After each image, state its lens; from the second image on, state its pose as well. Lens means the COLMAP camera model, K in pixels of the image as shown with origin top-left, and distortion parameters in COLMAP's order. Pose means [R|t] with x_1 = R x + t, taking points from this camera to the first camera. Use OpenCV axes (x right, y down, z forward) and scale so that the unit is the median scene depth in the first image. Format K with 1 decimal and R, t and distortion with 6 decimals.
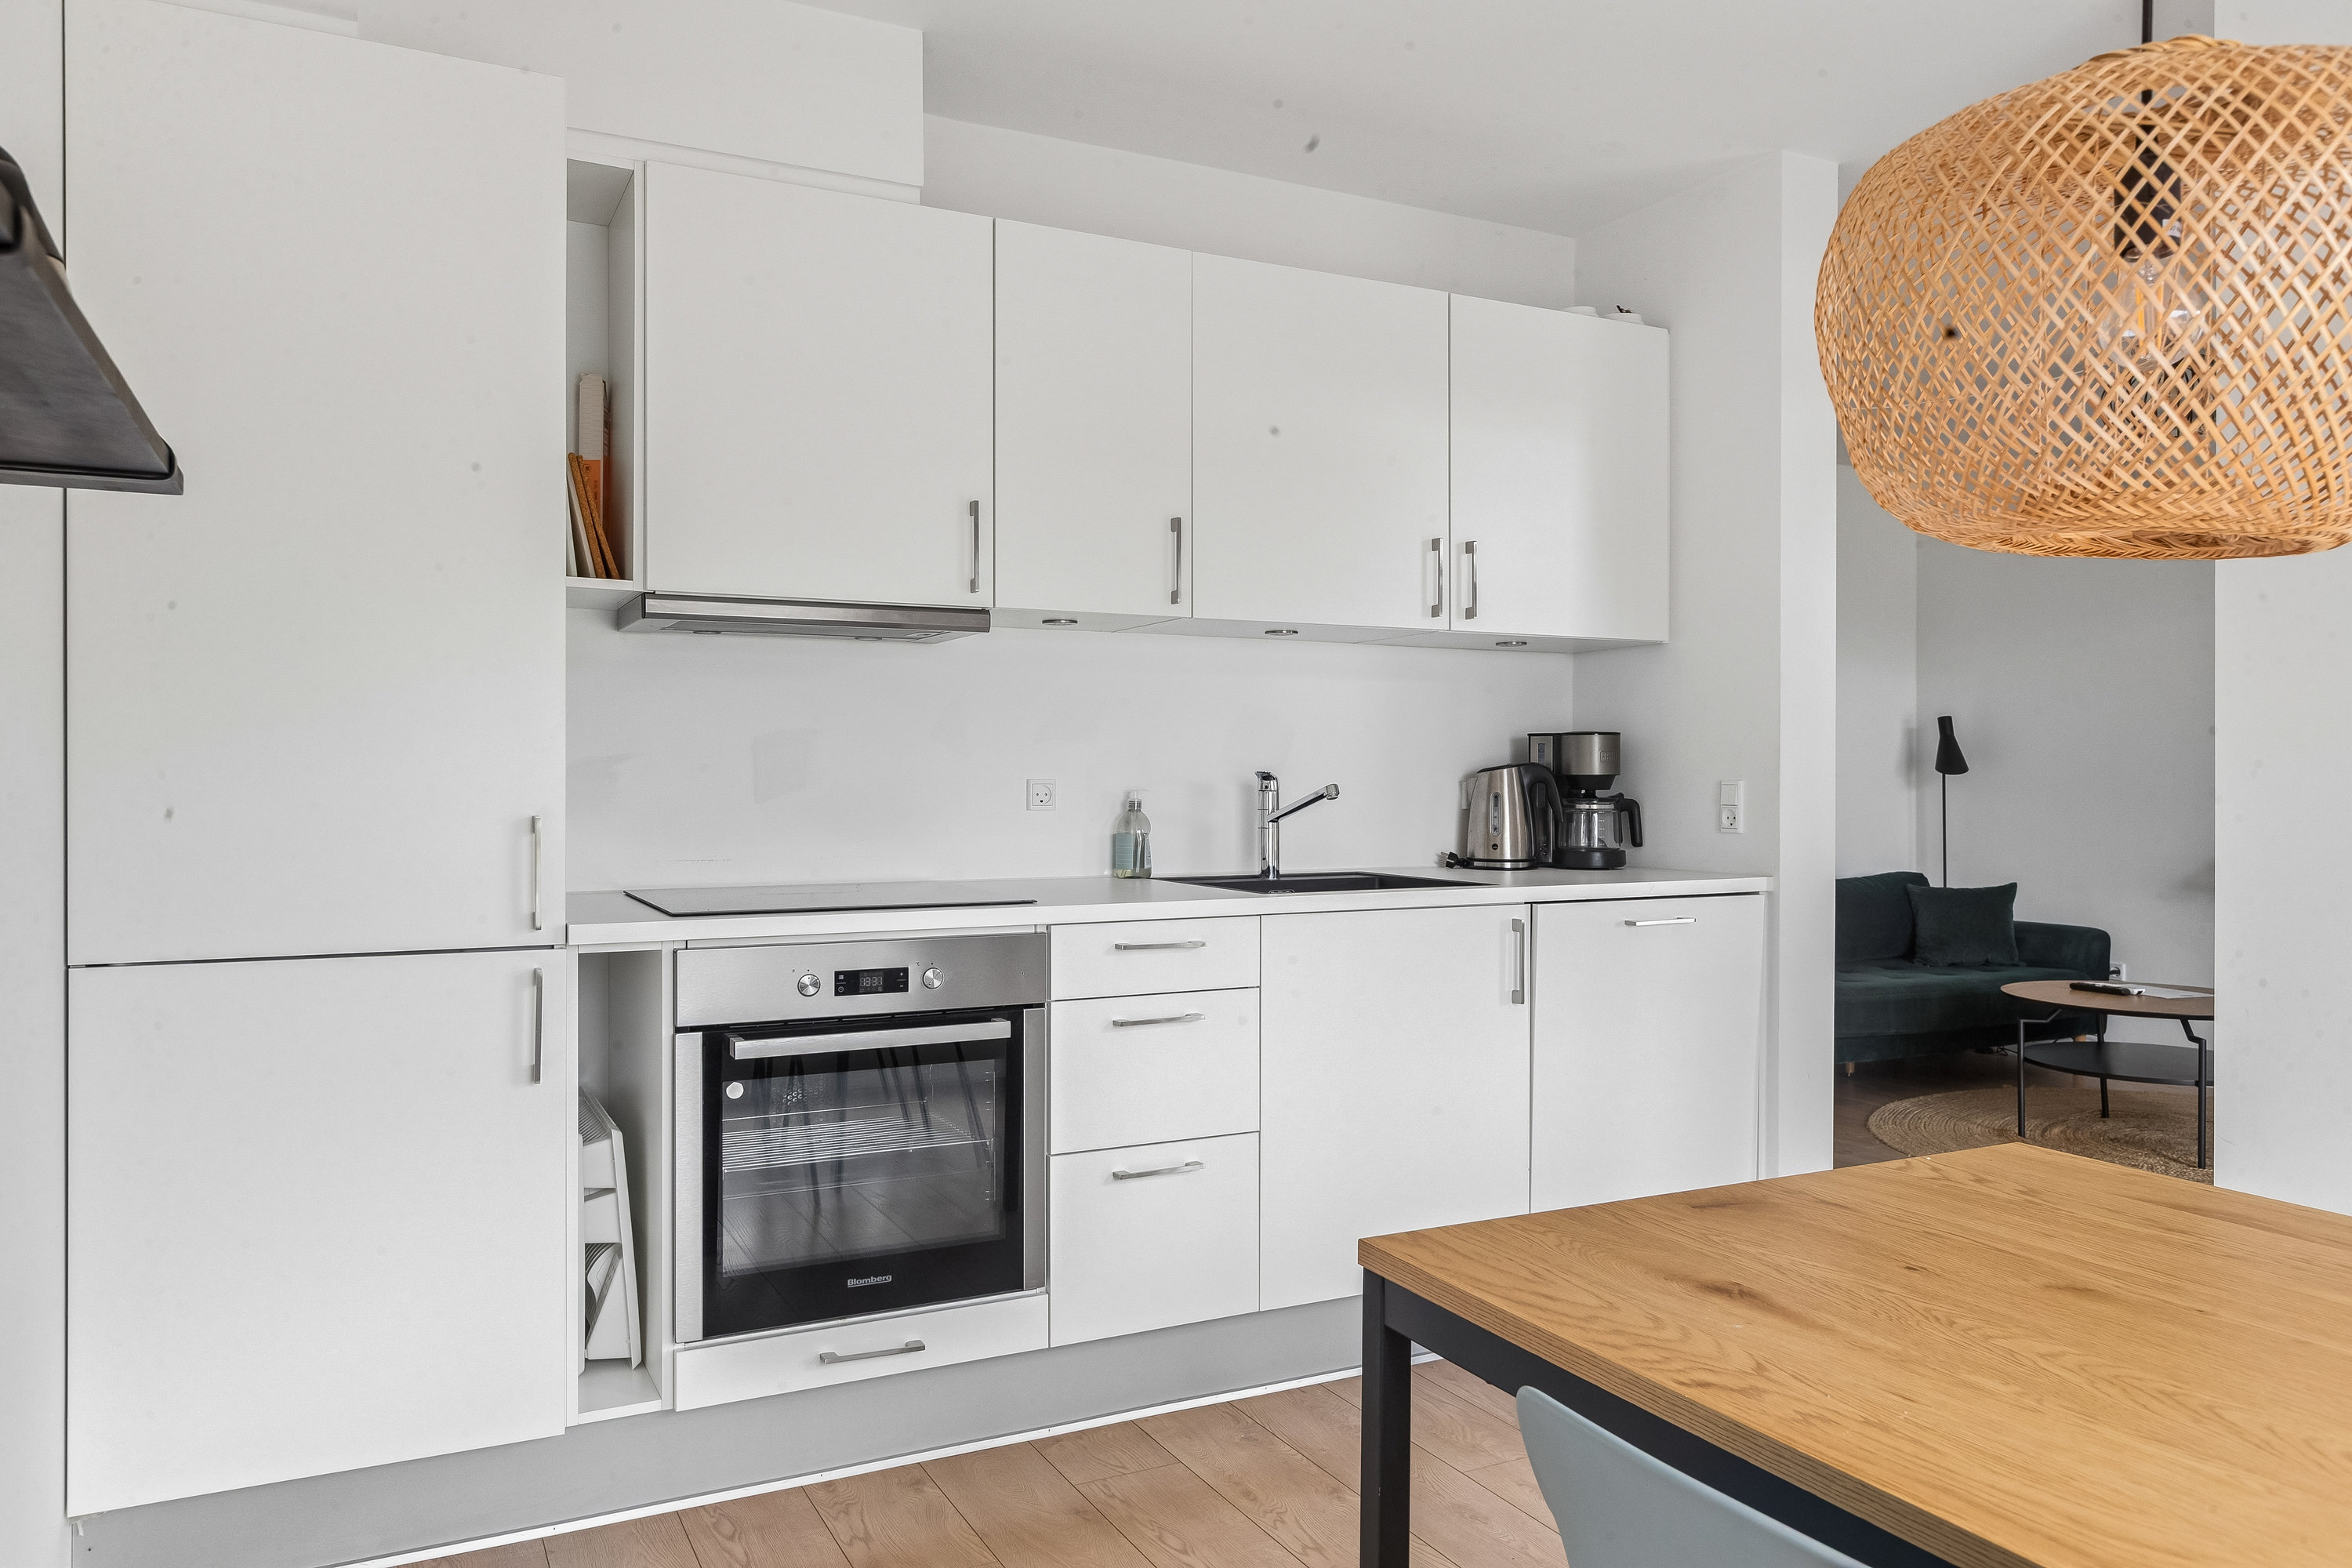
lens RADIAL K [[1625.0, 0, 1163.8], [0, 1625.0, 769.1], [0, 0, 1]] dist [-0.002583, -0.001546]
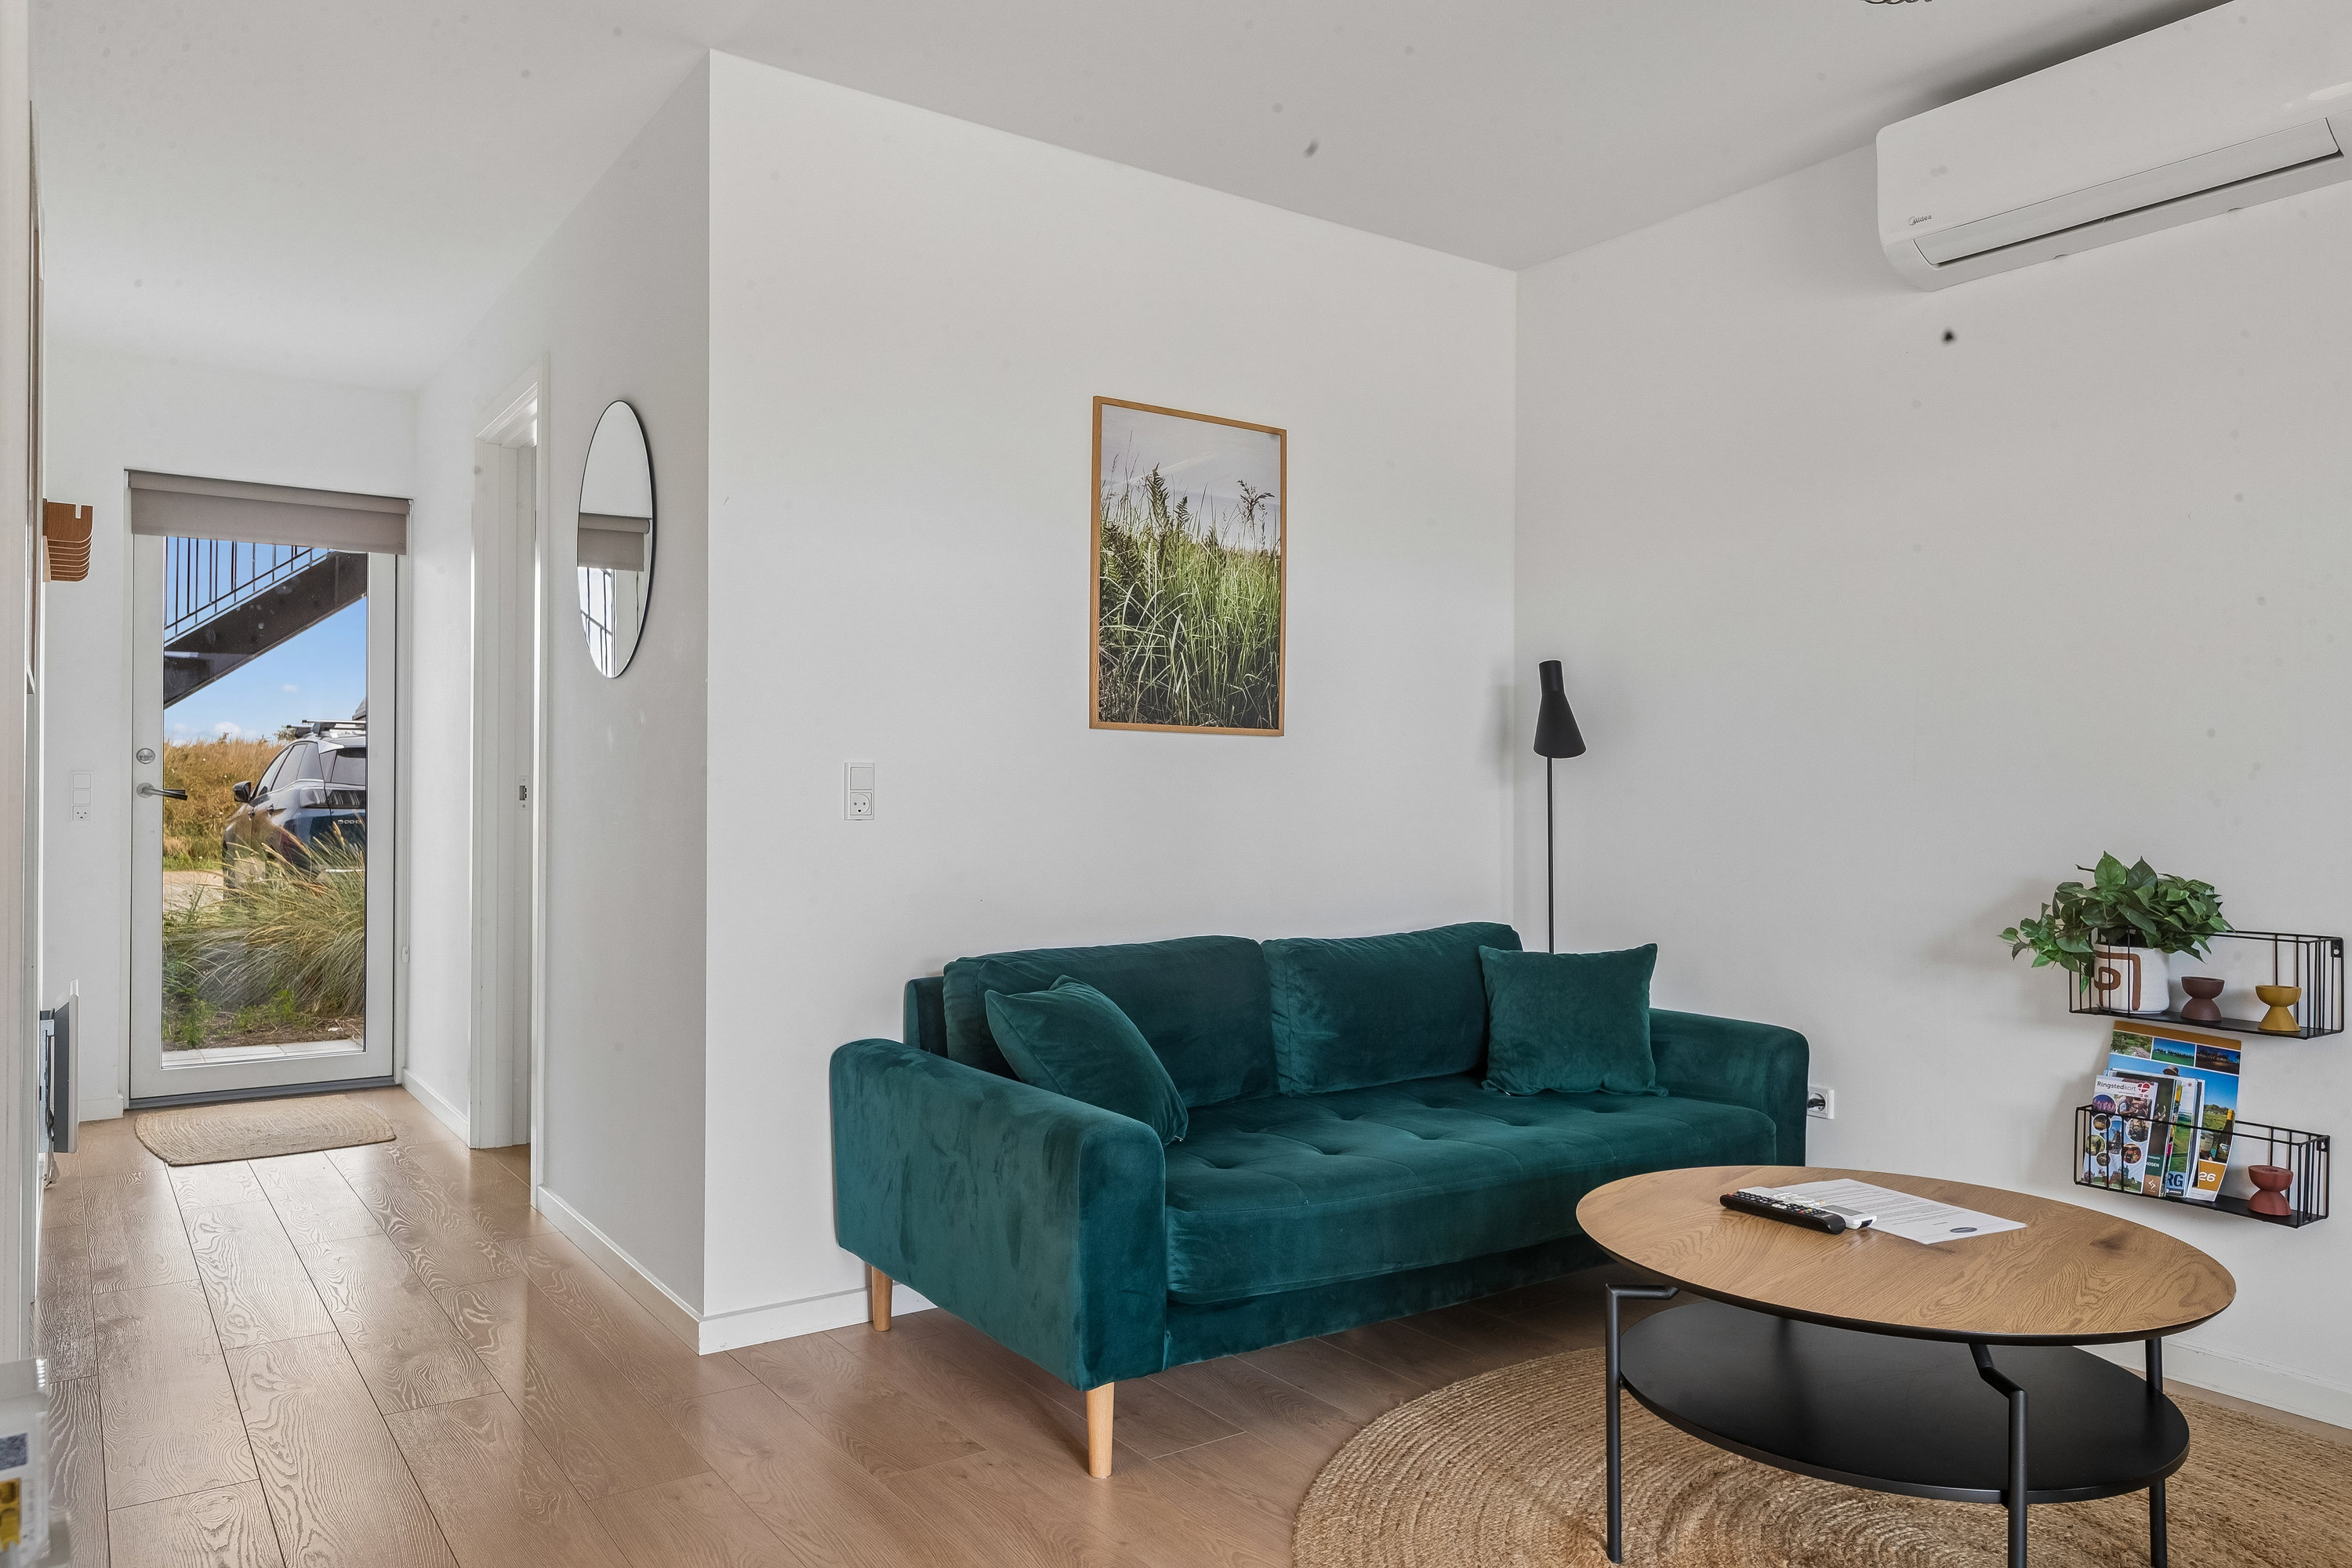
lens RADIAL K [[1589.0, 0, 1187.6], [0, 1589.0, 792.3], [0, 0, 1]] dist [0.010535, -0.004999]
pose [[0.988887, 0.001165, 0.148664, 0.274628], [-0.001222, 0.999999, 0.000293, 0.016267], [-0.148664, -0.000471, 0.988888, 0.463574]]
